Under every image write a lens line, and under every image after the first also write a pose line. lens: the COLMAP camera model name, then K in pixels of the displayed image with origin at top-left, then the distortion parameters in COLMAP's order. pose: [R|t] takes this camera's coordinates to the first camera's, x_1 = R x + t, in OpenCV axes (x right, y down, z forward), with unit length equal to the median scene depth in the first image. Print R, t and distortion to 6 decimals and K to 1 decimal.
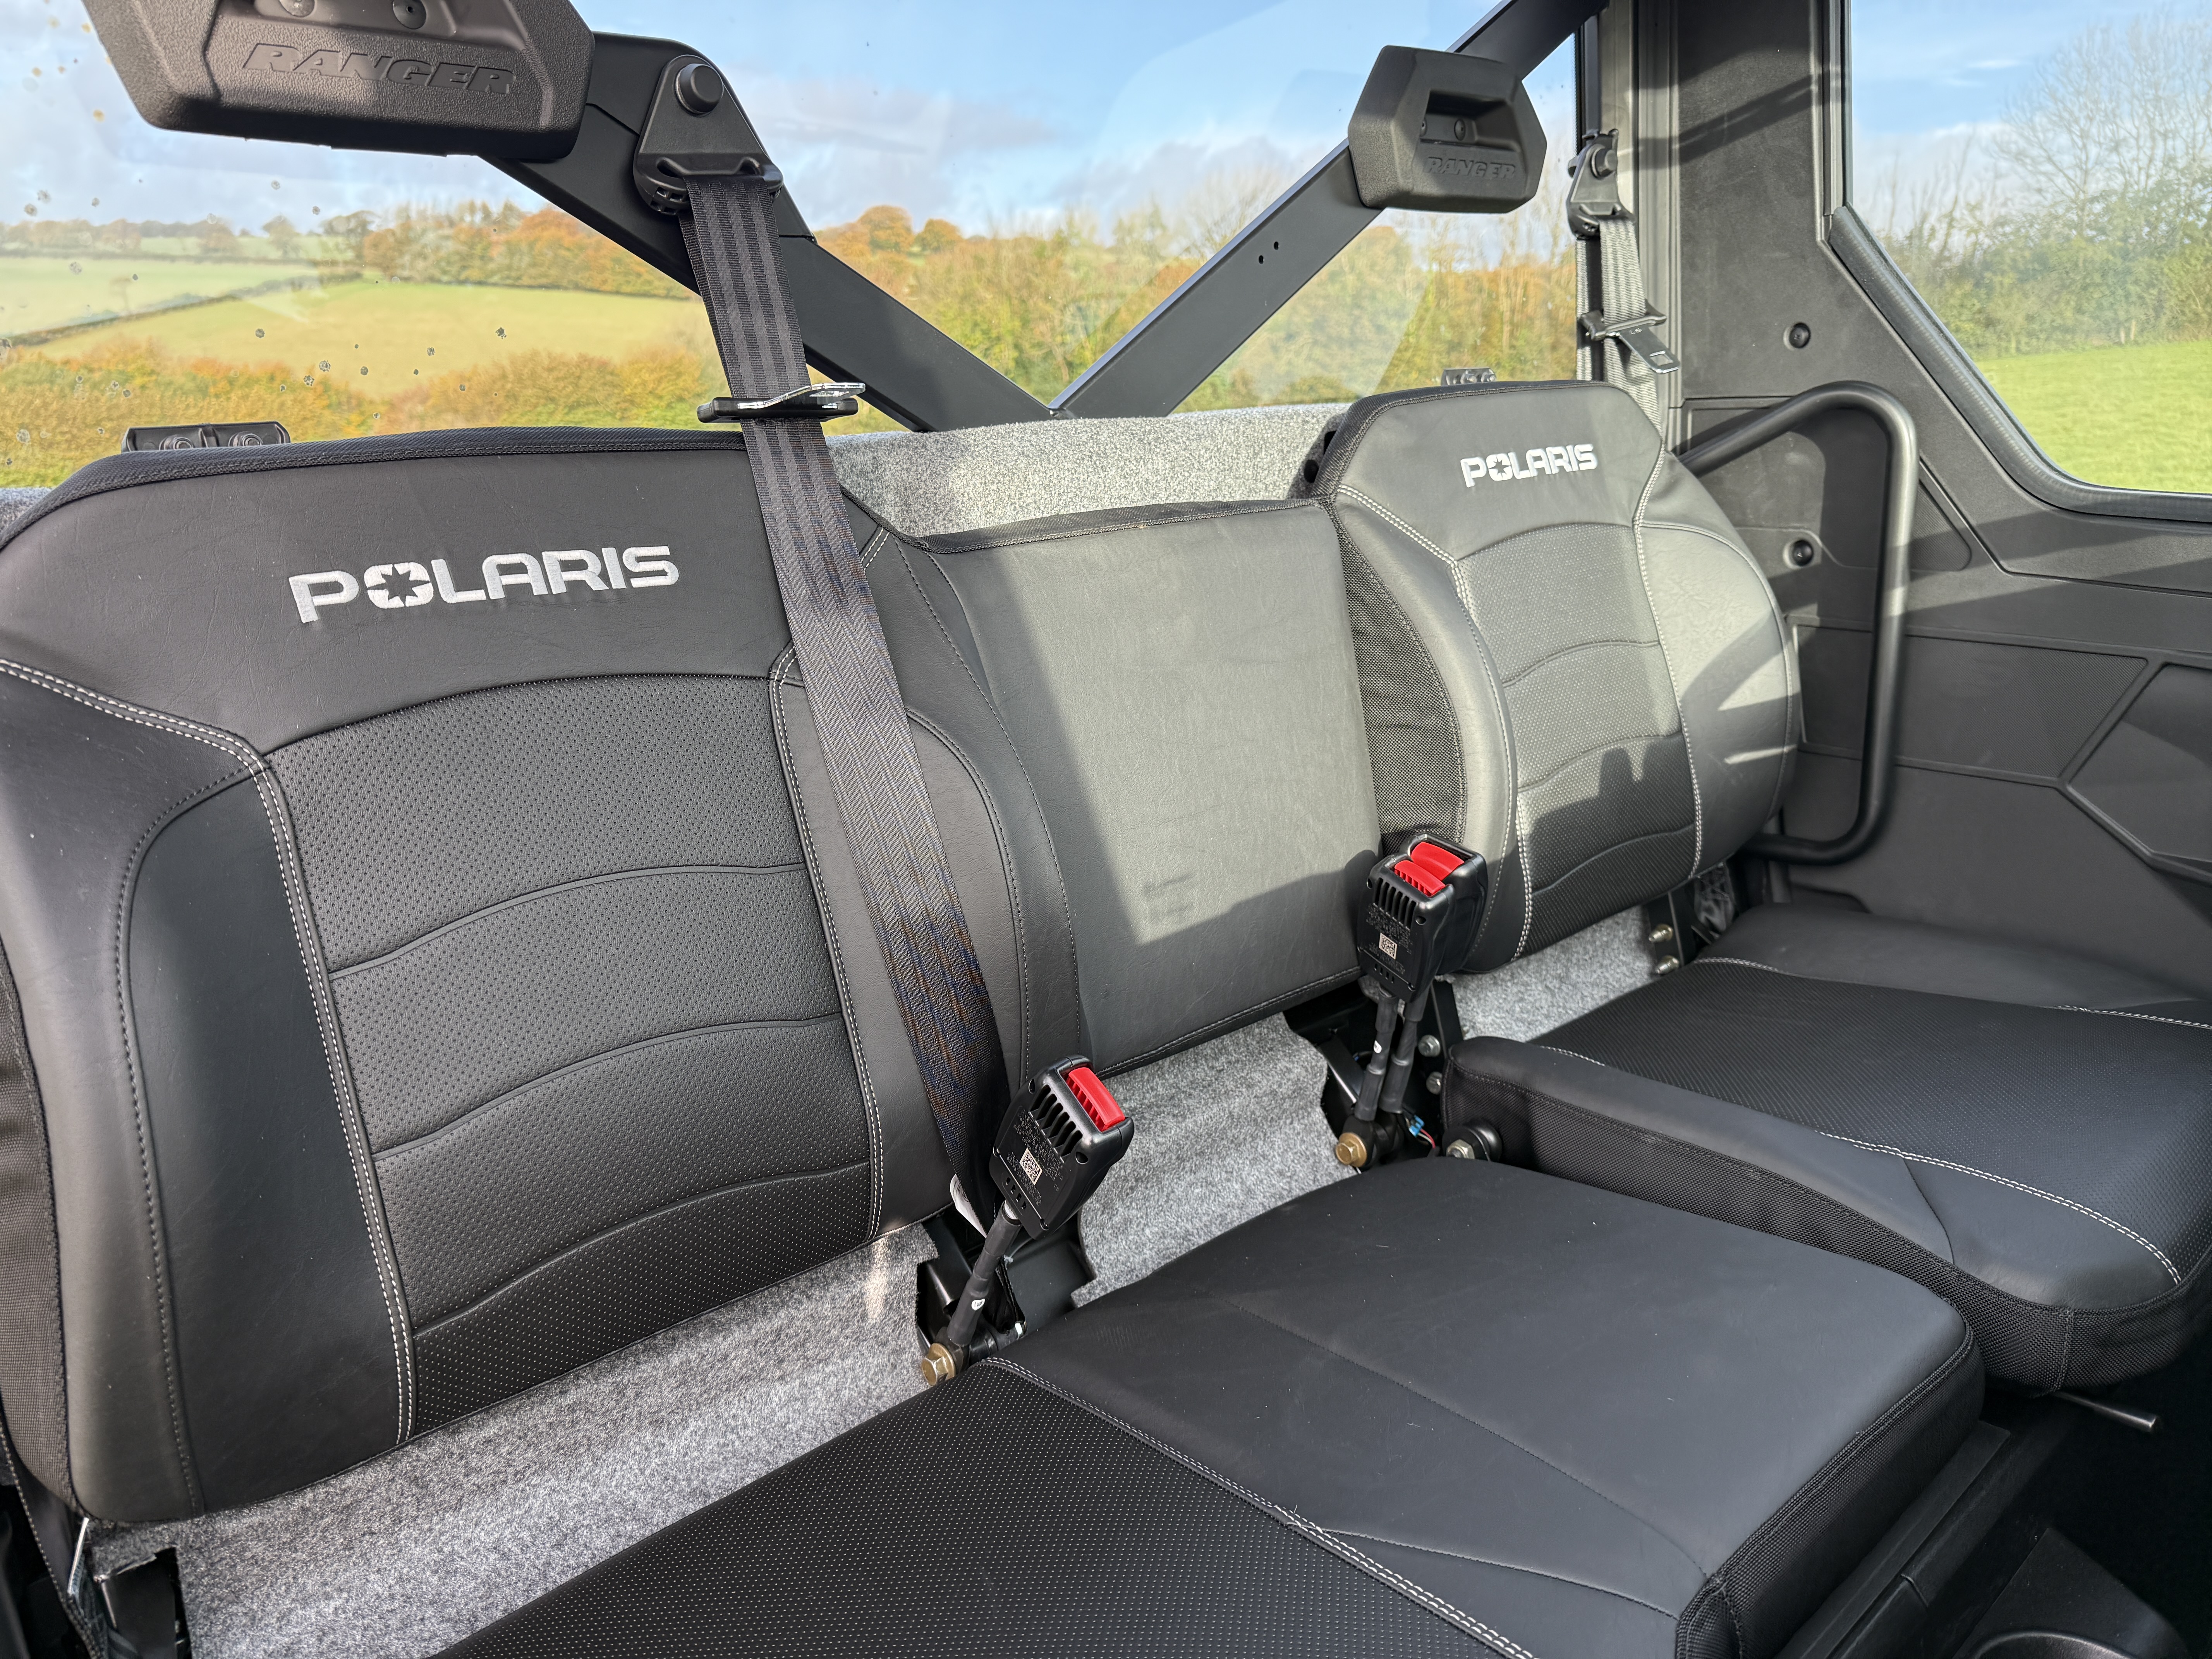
lens RADIAL K [[1585.9, 0, 1104.2], [0, 1585.9, 832.4], [0, 0, 1]] dist [-0.003302, -0.027325]
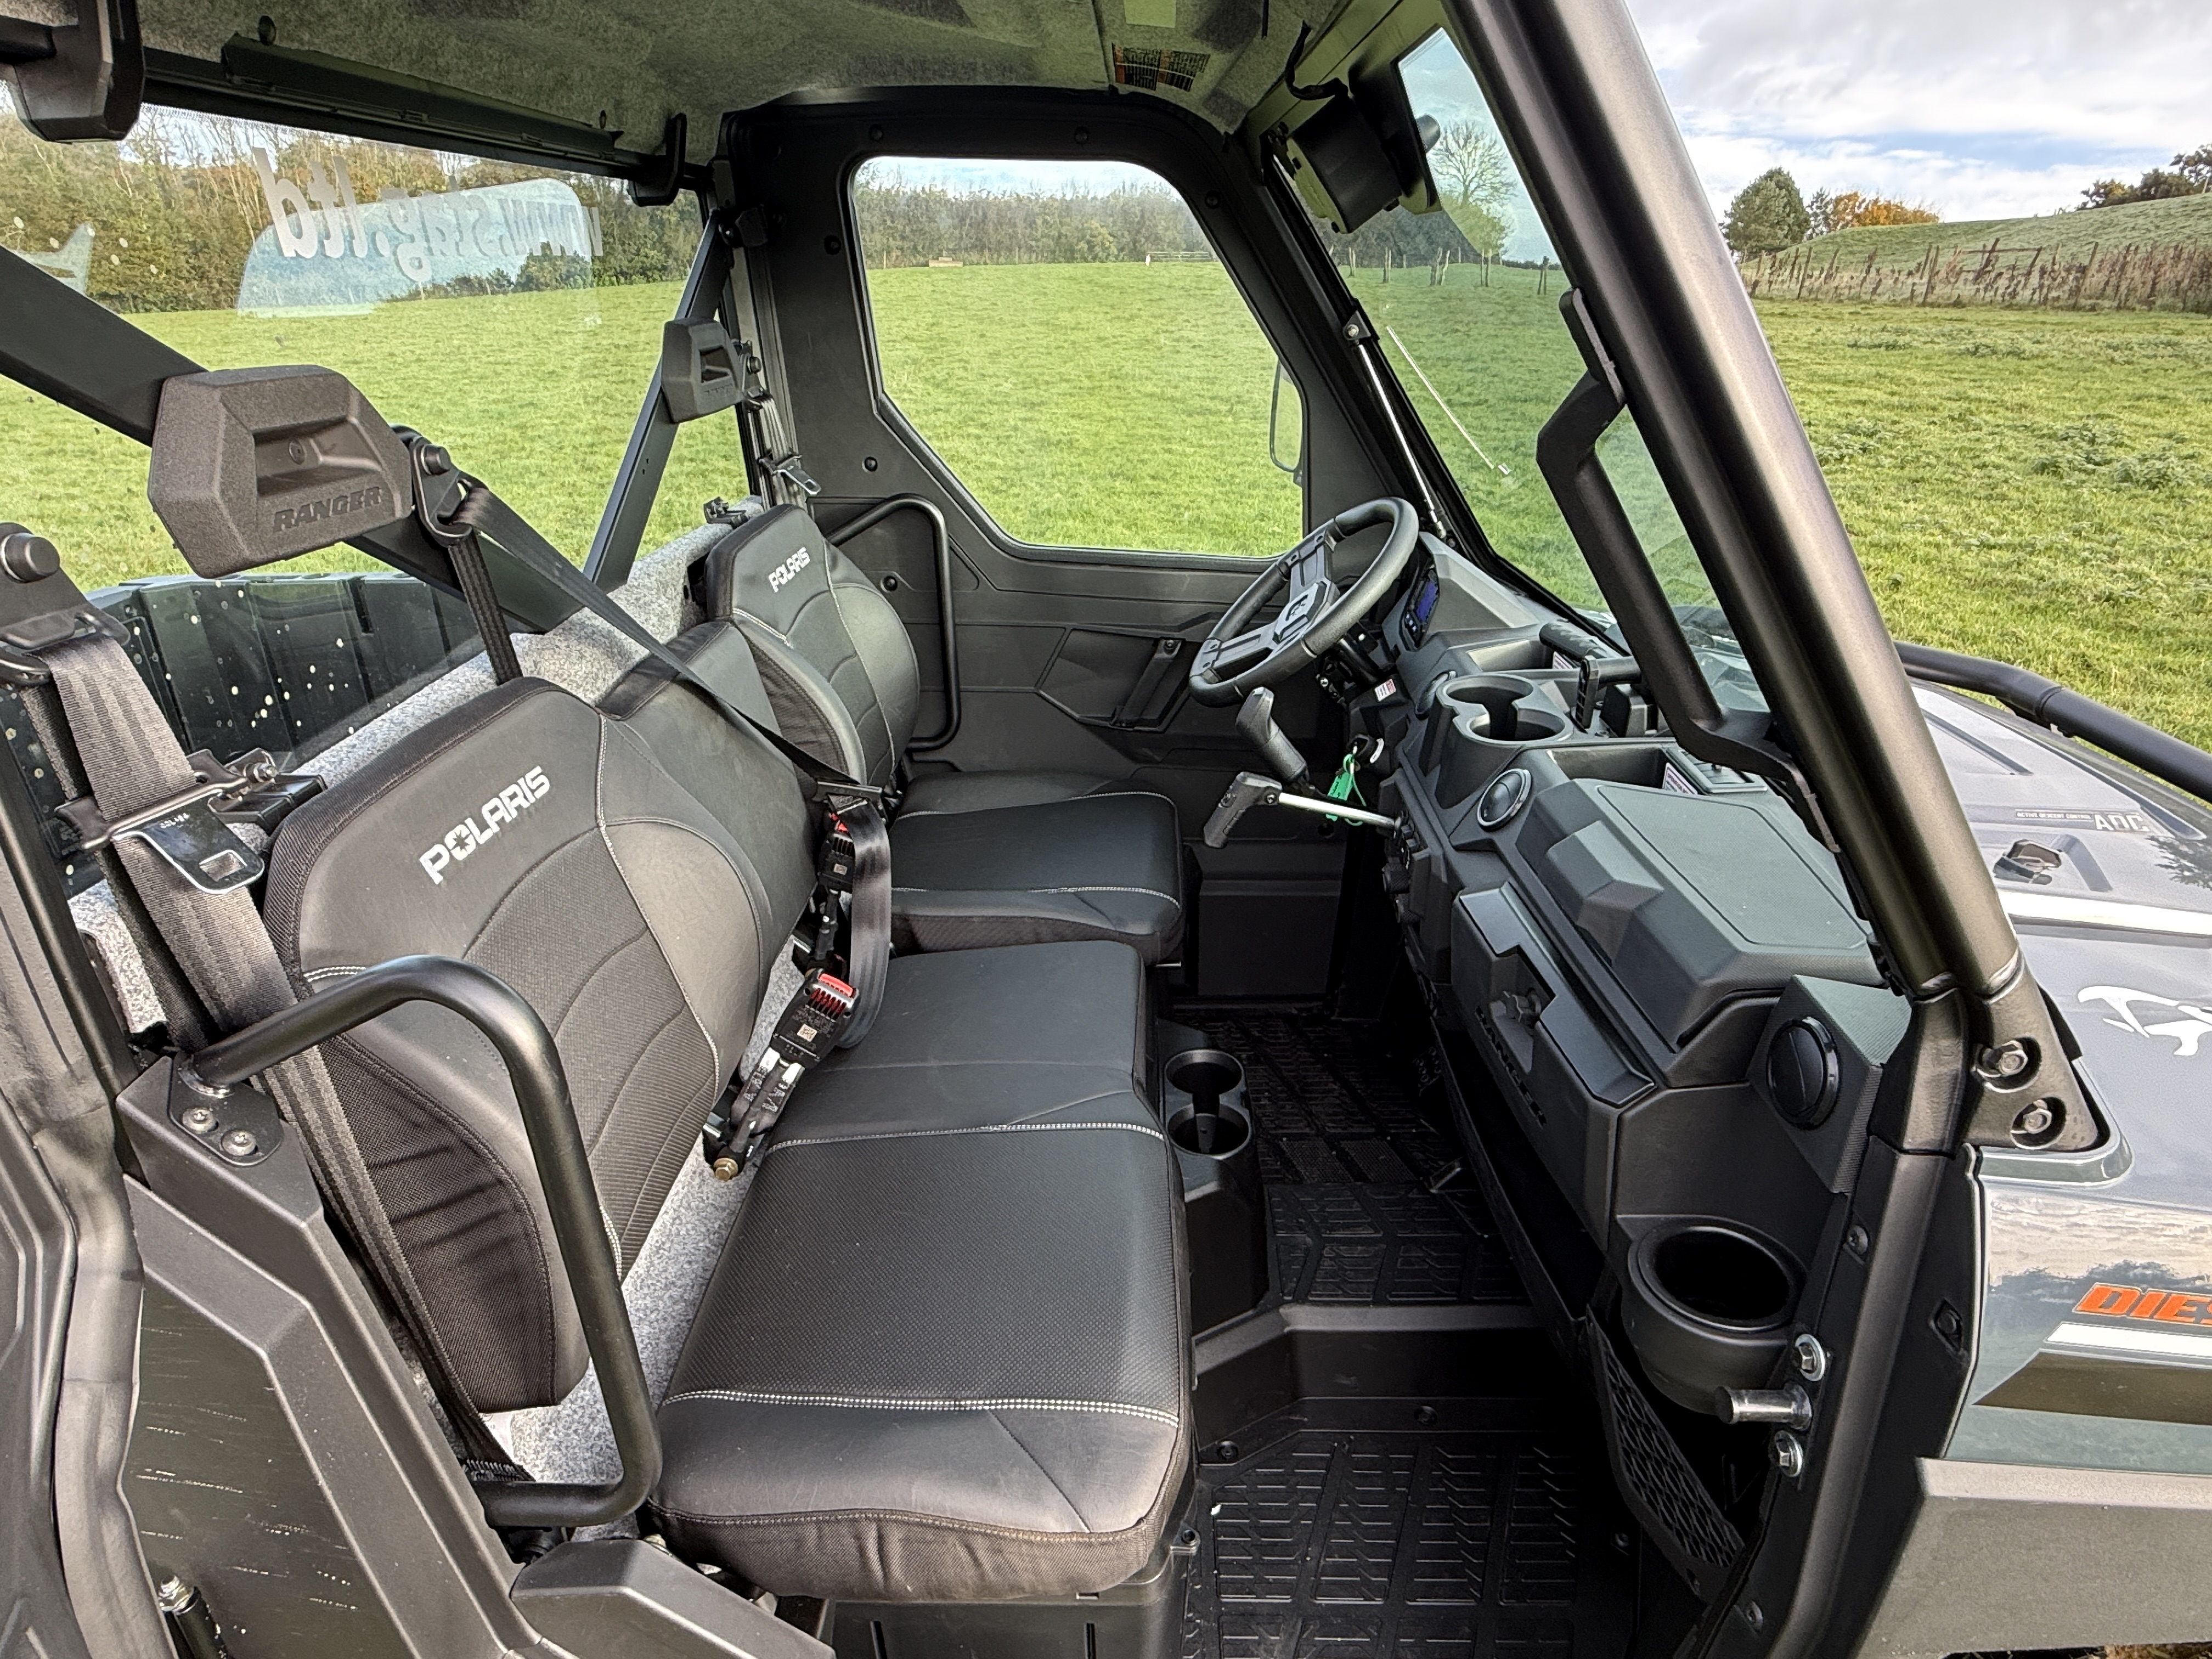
lens RADIAL K [[1239.8, 0, 1105.4], [0, 1239.8, 830.0], [0, 0, 1]] dist [-0.049694, -0.002034]
pose [[0.678495, -0.265583, 0.684916, -0.773467], [0.158076, 0.963302, 0.216935, -0.304483], [-0.717396, -0.038920, 0.695578, -0.307415]]
